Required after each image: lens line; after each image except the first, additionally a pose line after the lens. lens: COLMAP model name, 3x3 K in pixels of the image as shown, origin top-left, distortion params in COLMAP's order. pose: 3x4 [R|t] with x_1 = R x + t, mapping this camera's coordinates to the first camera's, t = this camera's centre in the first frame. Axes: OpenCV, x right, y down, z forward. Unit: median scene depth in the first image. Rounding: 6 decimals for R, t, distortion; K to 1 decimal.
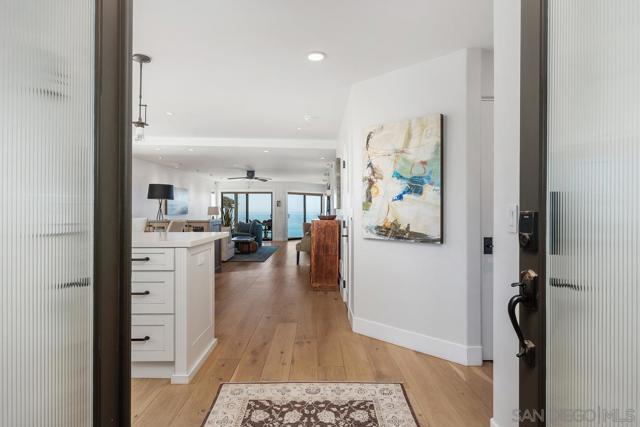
lens RADIAL K [[364.4, 0, 317.4], [0, 364.4, 213.5], [0, 0, 1]] dist [-0.008352, -0.000533]
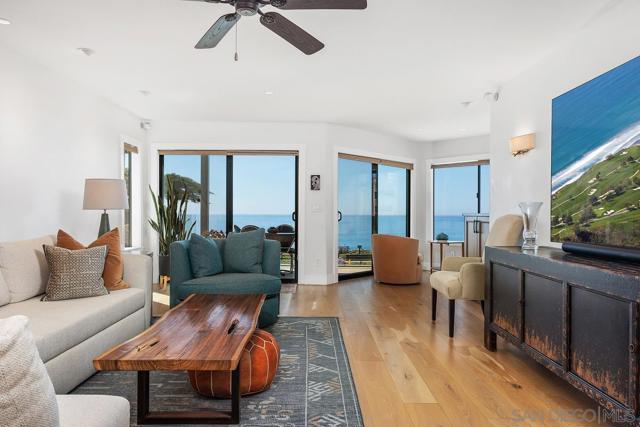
lens RADIAL K [[431.2, 0, 313.4], [0, 431.2, 217.9], [0, 0, 1]] dist [0.005662, 0.000026]
pose [[0.999972, 0.004404, 0.005993, -0.493444], [-0.004409, 0.999990, 0.000784, 0.037061], [-0.005989, -0.000810, 0.999982, 2.520846]]
